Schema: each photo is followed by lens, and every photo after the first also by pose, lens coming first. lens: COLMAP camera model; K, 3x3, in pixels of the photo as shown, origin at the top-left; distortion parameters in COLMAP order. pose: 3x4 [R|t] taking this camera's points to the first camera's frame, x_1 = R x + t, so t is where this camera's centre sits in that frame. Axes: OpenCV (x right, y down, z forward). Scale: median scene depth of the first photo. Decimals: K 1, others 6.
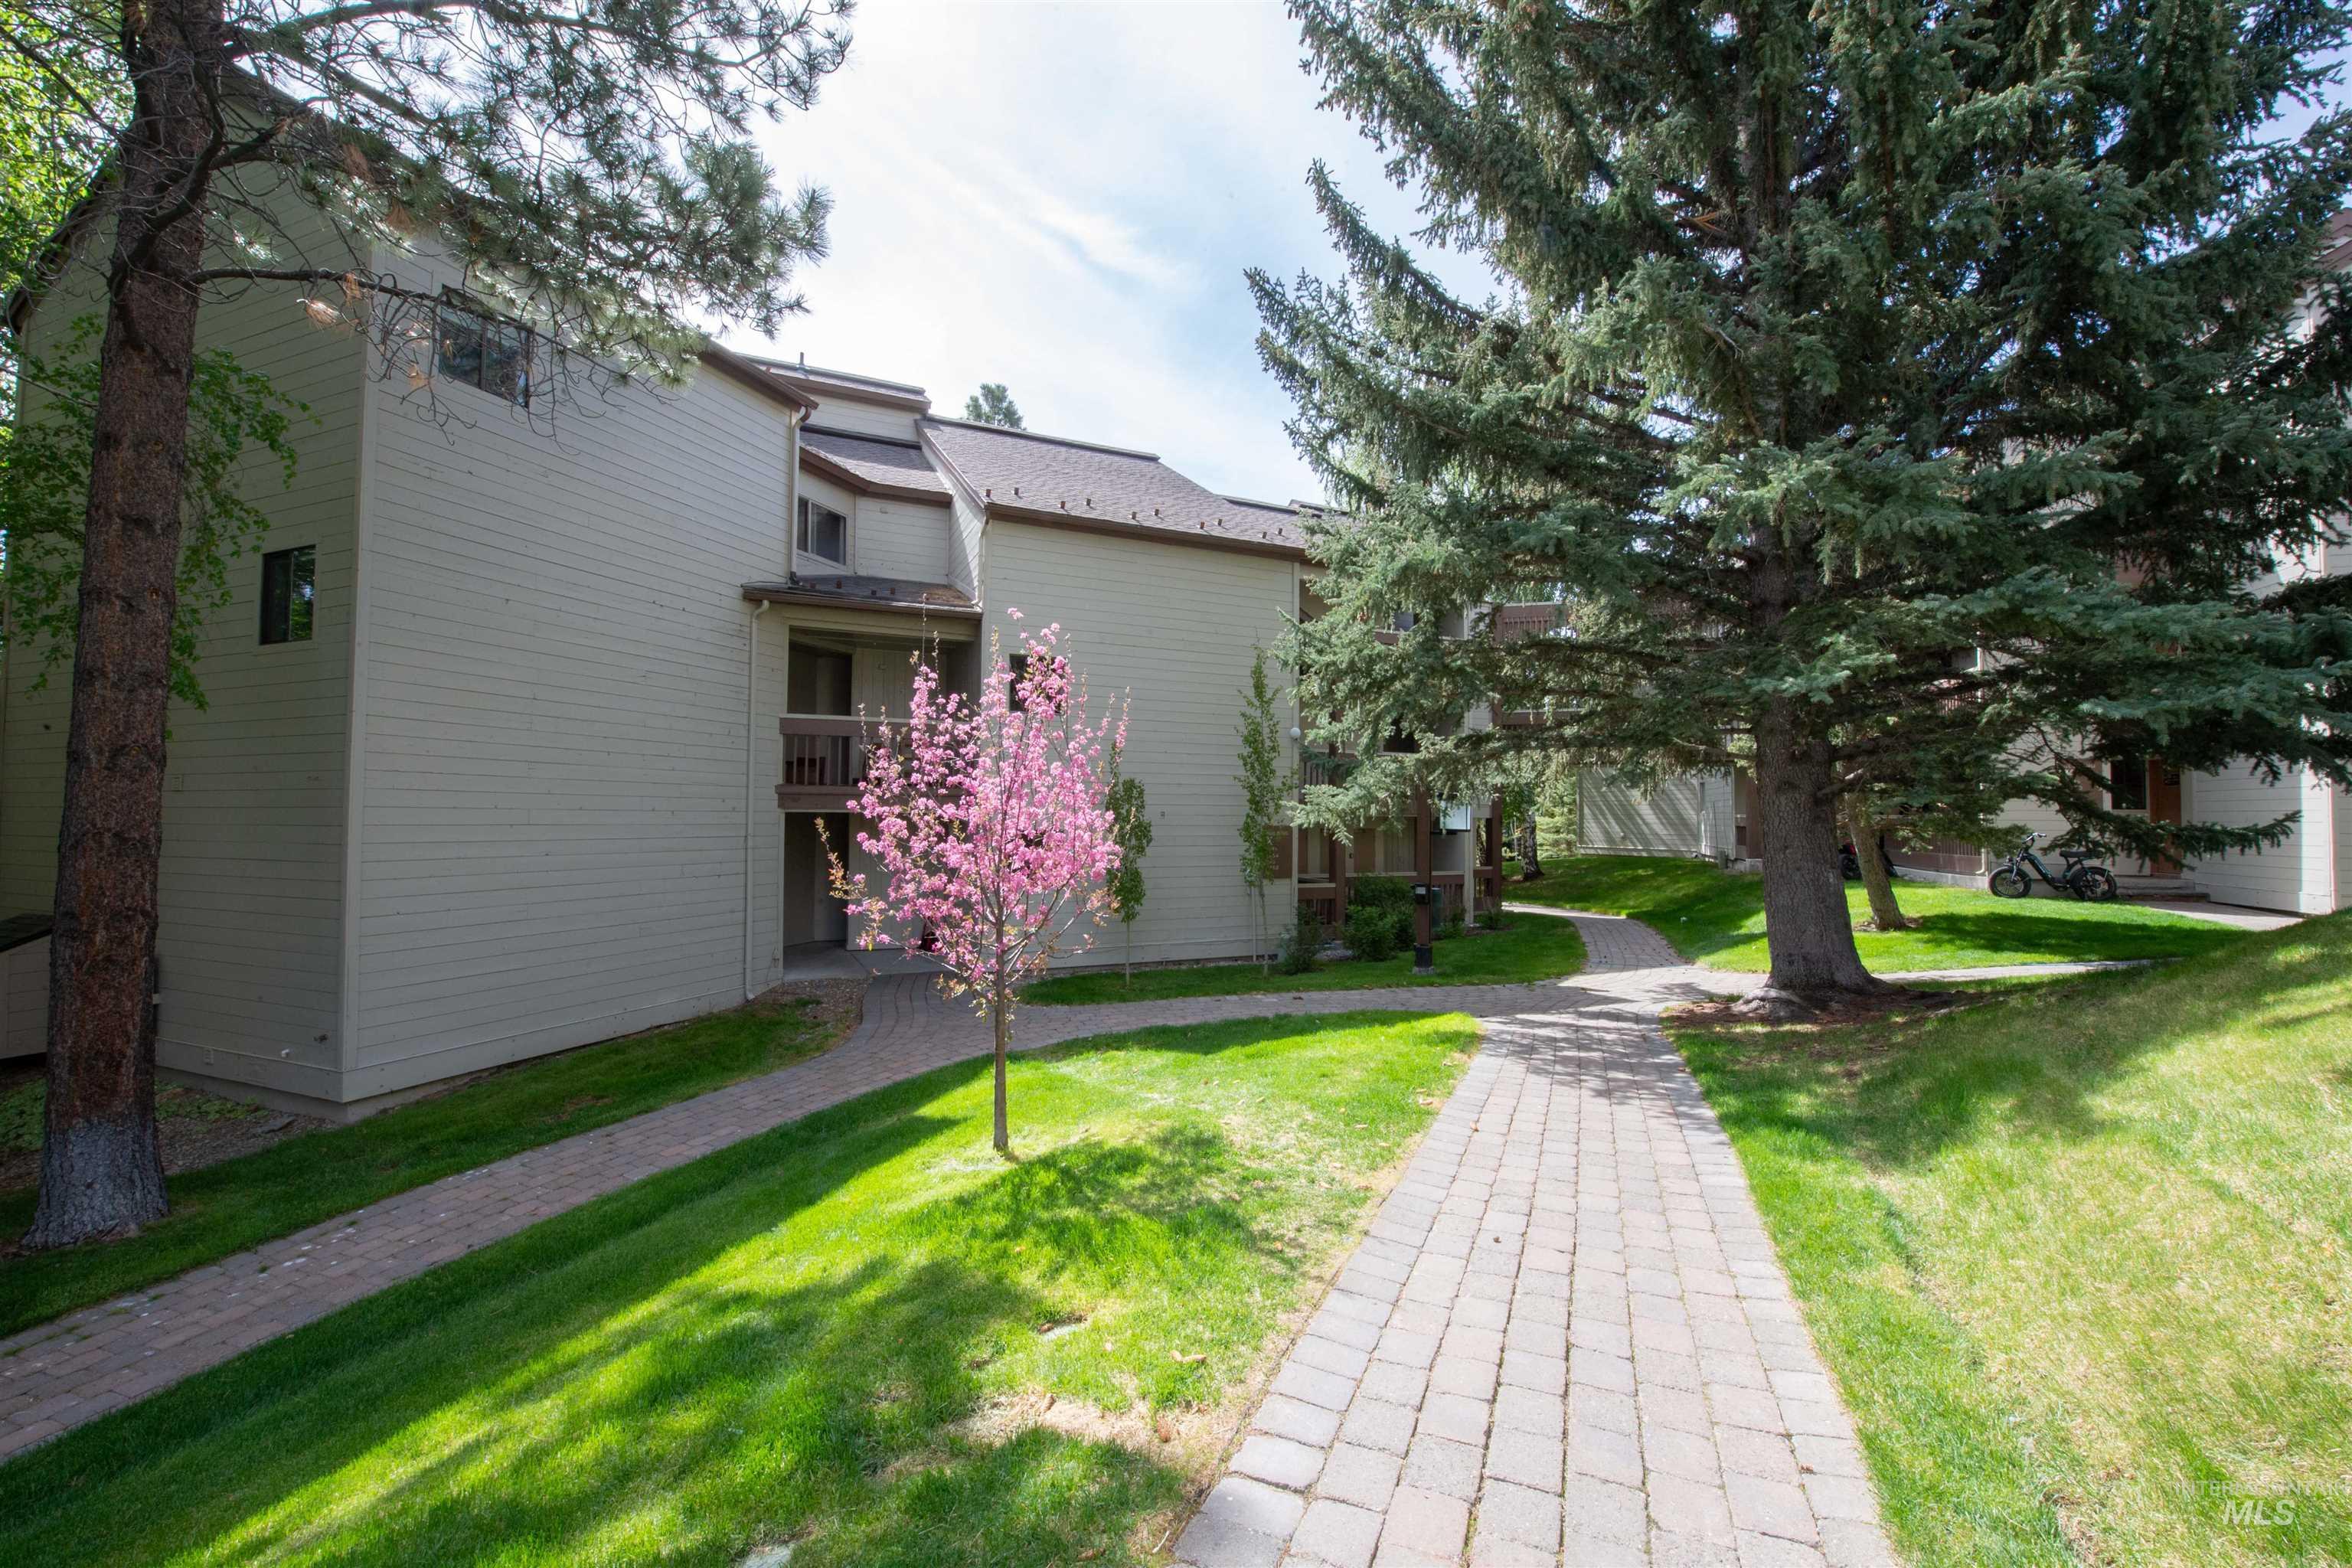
lens RADIAL K [[943.5, 0, 1176.0], [0, 943.5, 784.0], [0, 0, 1]] dist [0.023078, -0.007098]
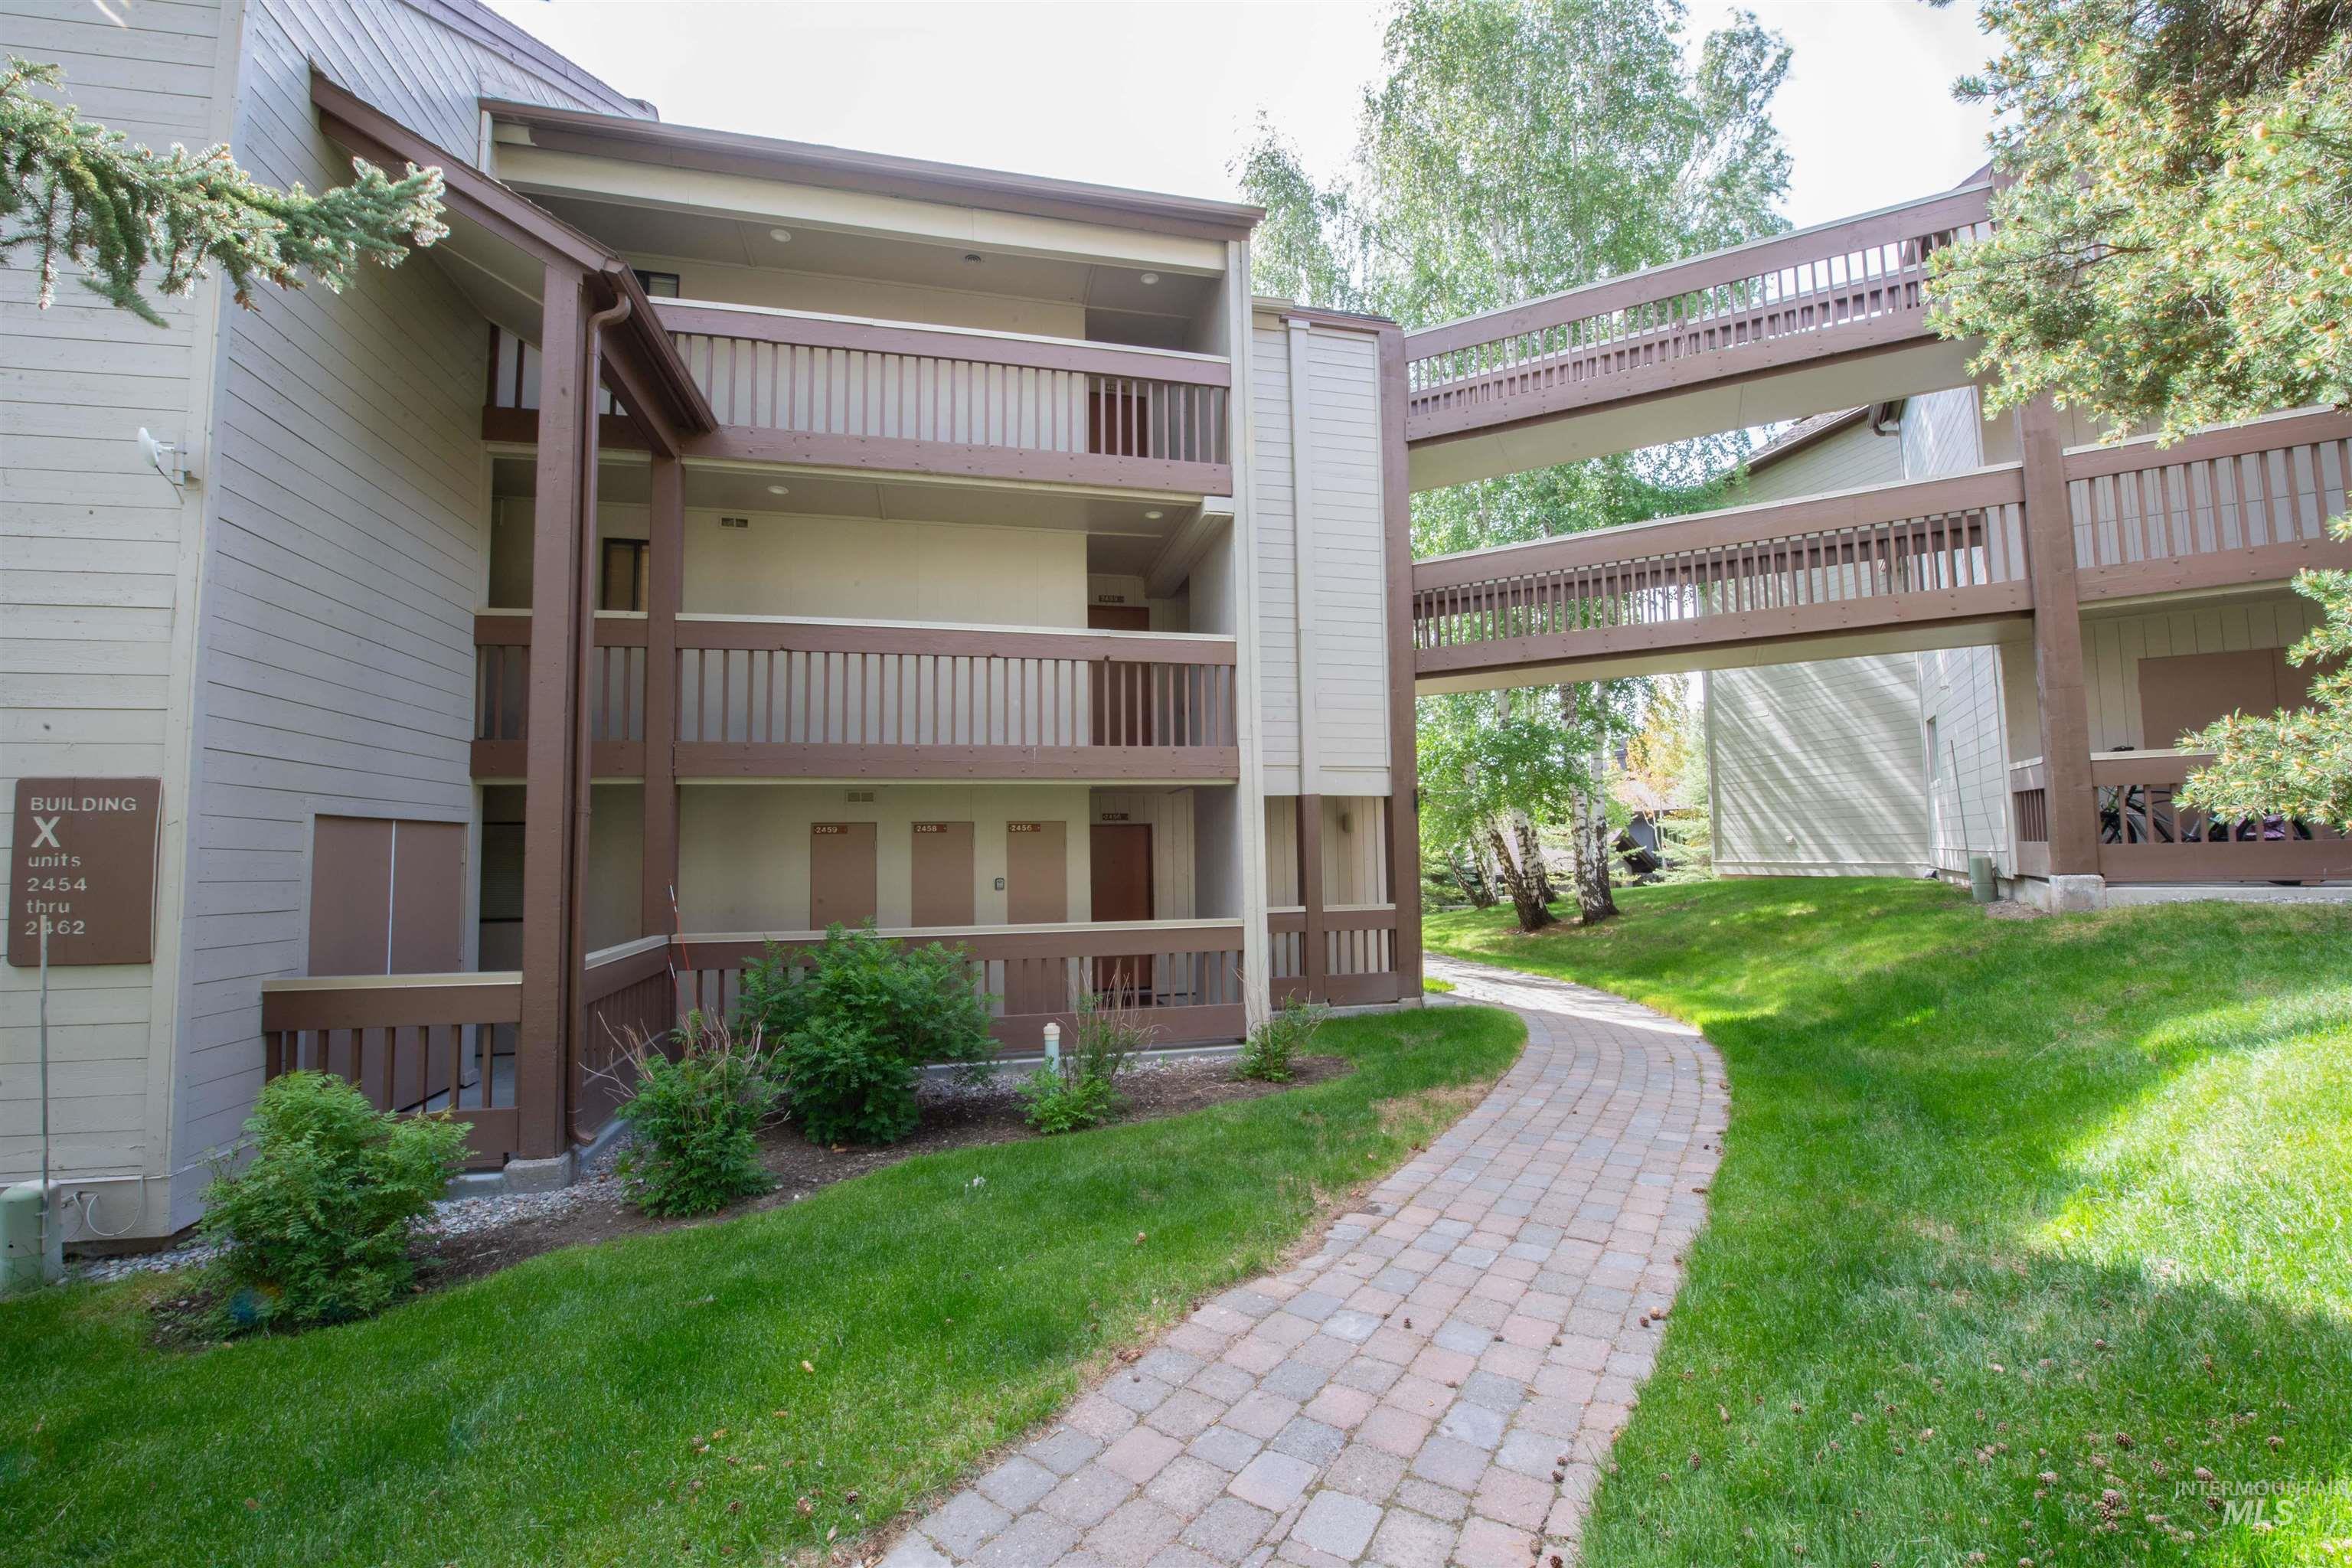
lens RADIAL K [[943.5, 0, 1176.0], [0, 943.5, 784.0], [0, 0, 1]] dist [0.023078, -0.007098]
pose [[0.982271, -0.027449, -0.185449, 0.306132], [0.023392, 0.999438, -0.024029, 0.038416], [0.186004, 0.019265, 0.982360, 0.522349]]
